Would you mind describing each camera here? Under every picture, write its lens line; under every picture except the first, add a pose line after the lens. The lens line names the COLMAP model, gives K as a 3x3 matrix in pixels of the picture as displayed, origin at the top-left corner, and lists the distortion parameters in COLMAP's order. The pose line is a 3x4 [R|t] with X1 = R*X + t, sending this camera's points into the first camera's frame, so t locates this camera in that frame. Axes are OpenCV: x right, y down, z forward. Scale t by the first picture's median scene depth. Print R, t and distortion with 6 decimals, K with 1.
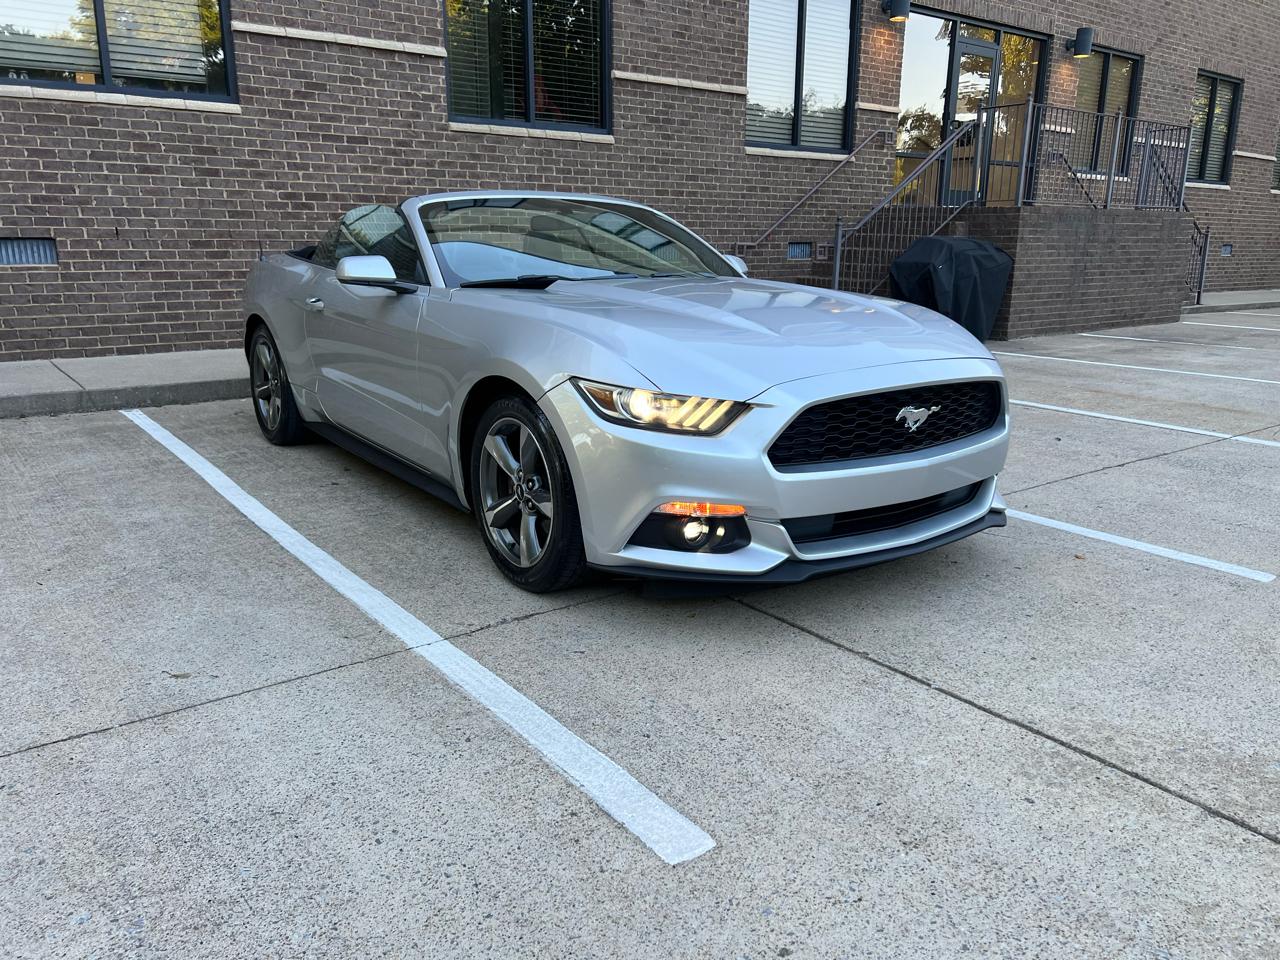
lens RADIAL K [[964.9, 0, 653.6], [0, 964.9, 485.0], [0, 0, 1]] dist [0.052436, -0.059400]
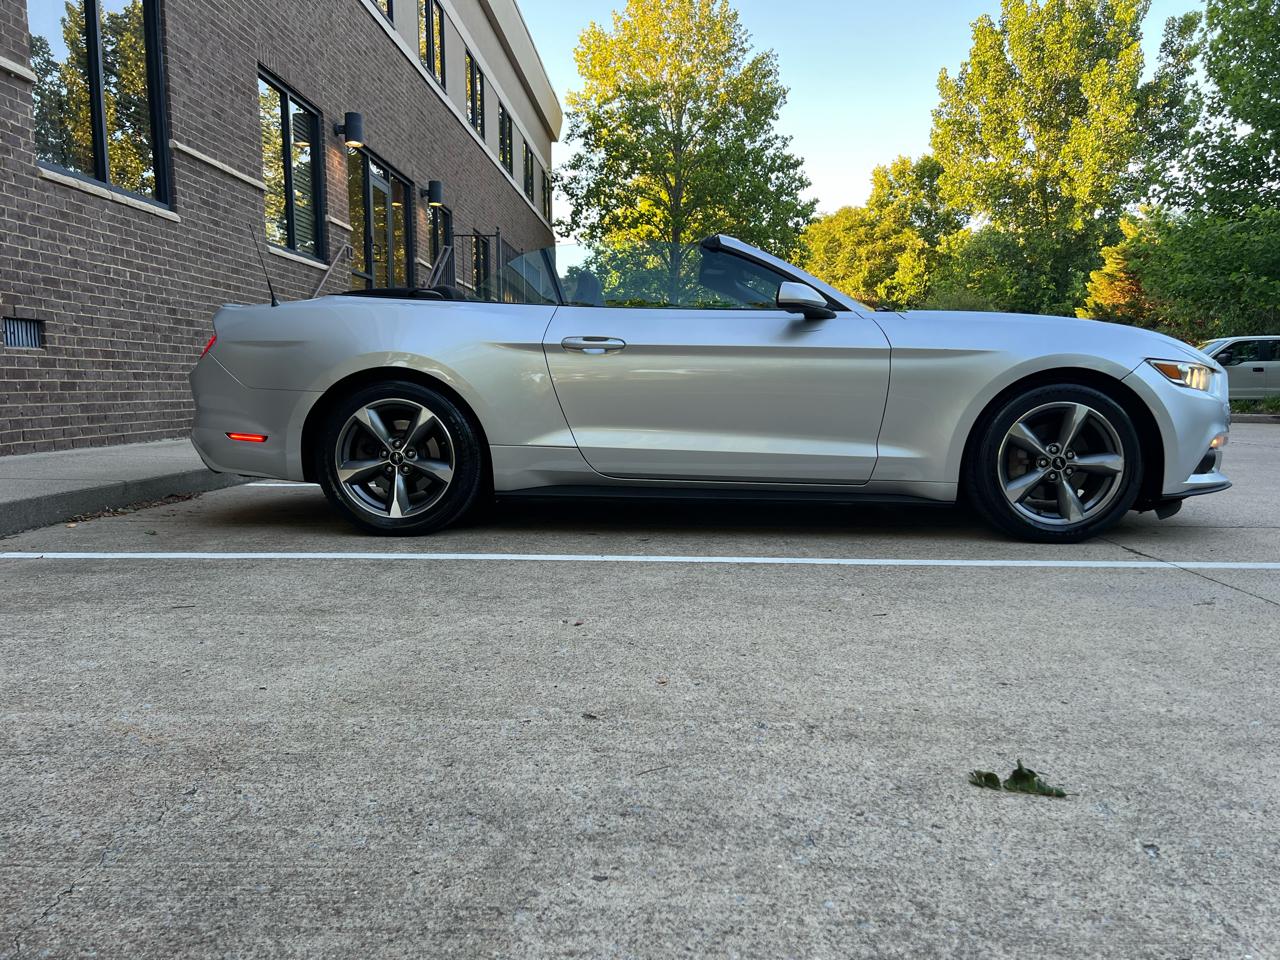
lens RADIAL K [[964.9, 0, 651.0], [0, 964.9, 485.8], [0, 0, 1]] dist [0.052436, -0.059400]
pose [[0.629552, -0.088324, 0.771921, -0.631821], [0.200347, 0.978373, -0.051449, -0.001822], [-0.750683, 0.187042, 0.633633, 0.271379]]
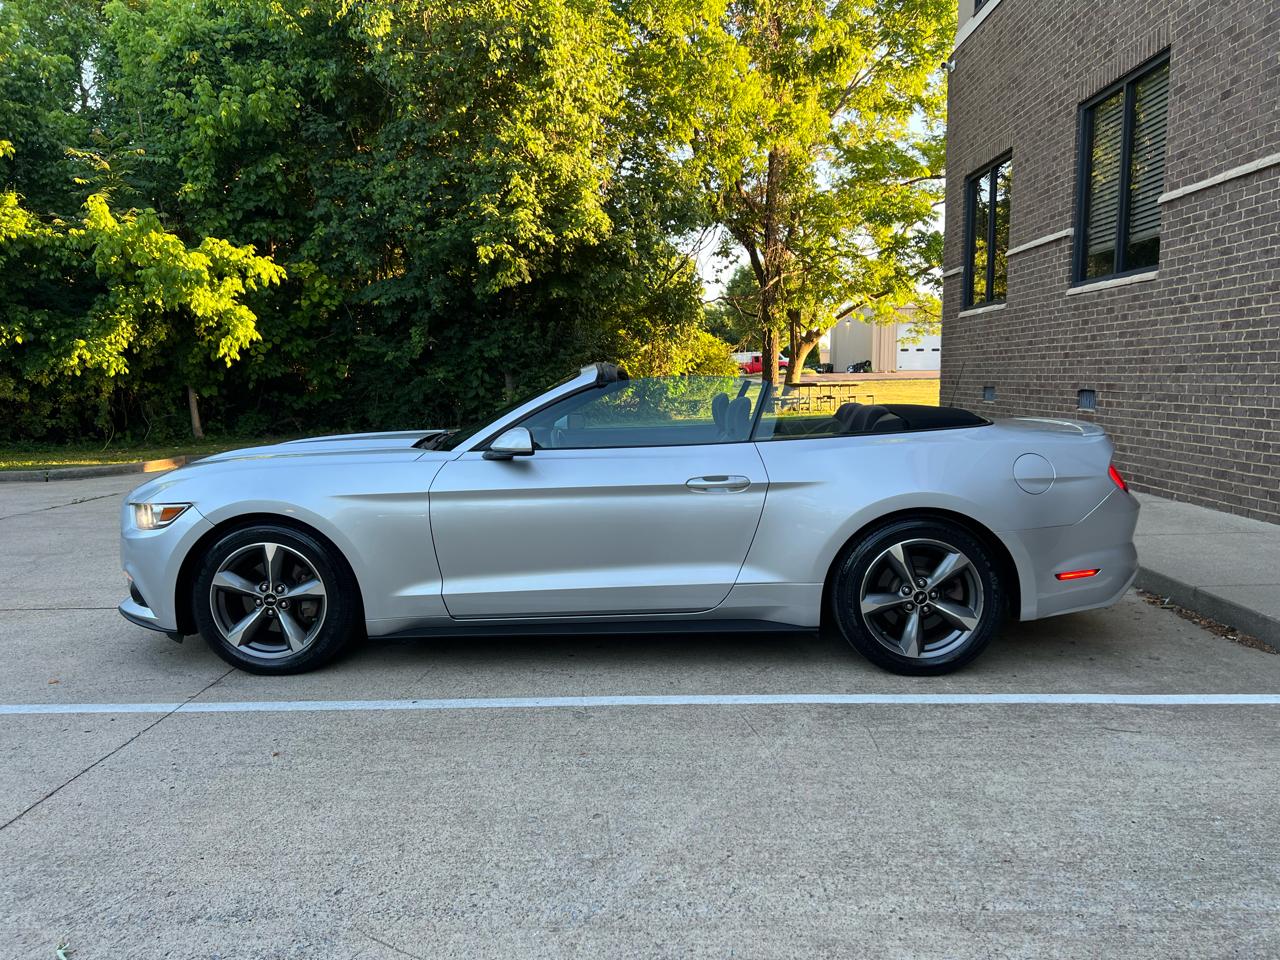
lens RADIAL K [[964.9, 0, 639.5], [0, 964.9, 479.7], [0, 0, 1]] dist [0.052436, -0.059400]
pose [[-0.620486, 0.080705, -0.780054, 0.445480], [-0.191333, 0.949052, 0.250384, -0.285368], [0.760519, 0.304610, -0.573432, 1.058813]]
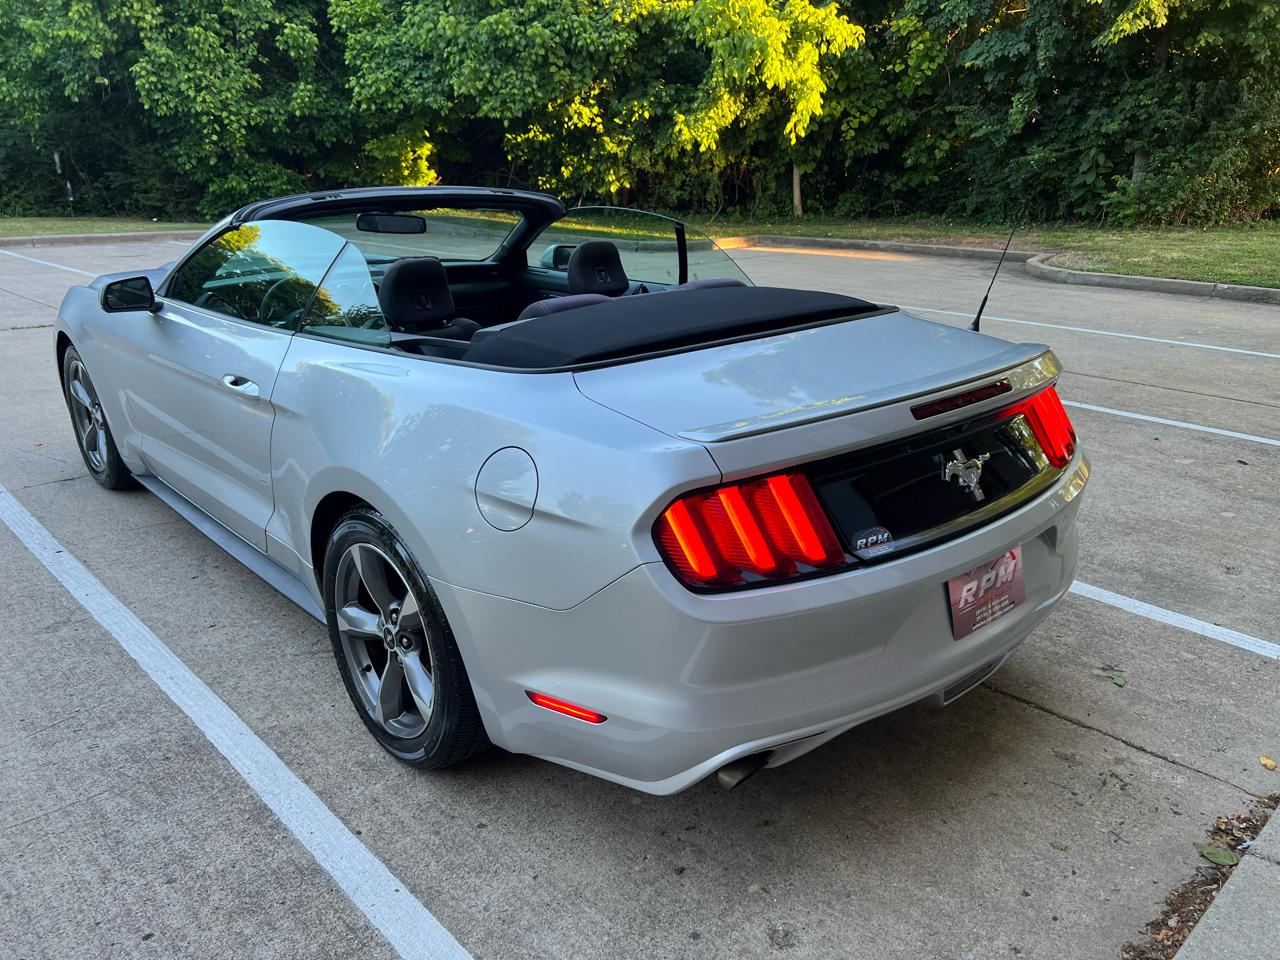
lens RADIAL K [[964.9, 0, 644.6], [0, 964.9, 480.6], [0, 0, 1]] dist [0.052436, -0.059400]
pose [[-0.994098, 0.019510, -0.106717, -0.136744], [-0.043191, 0.831196, 0.554299, -0.348732], [0.099517, 0.555637, -0.825448, 1.139345]]
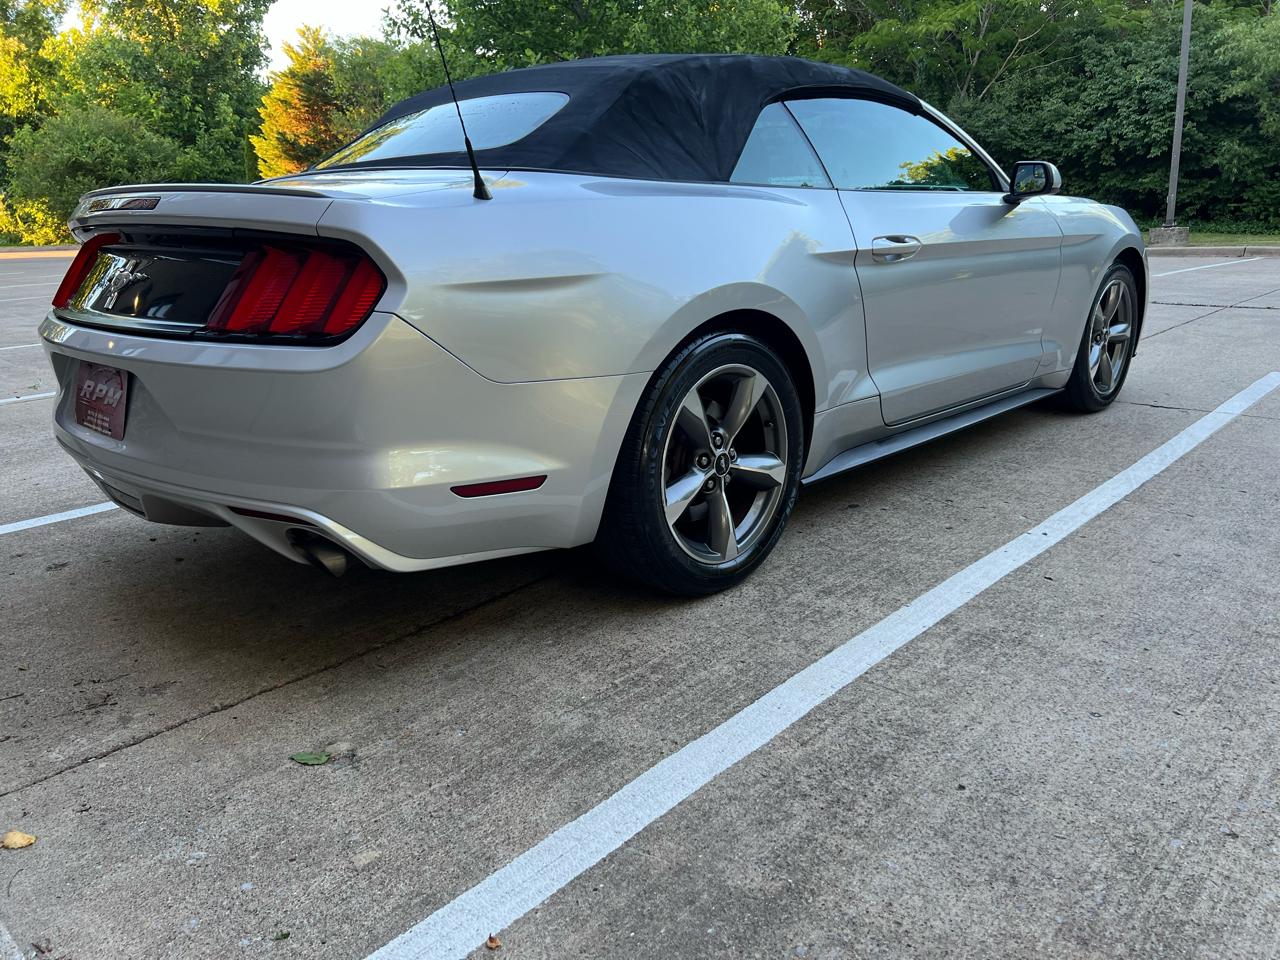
lens RADIAL K [[964.9, 0, 636.8], [0, 964.9, 489.7], [0, 0, 1]] dist [0.052436, -0.059400]
pose [[-0.172166, -0.285031, 0.942930, -0.600406], [0.275519, 0.905085, 0.323897, -0.183962], [-0.945753, 0.315560, -0.077293, 0.791077]]
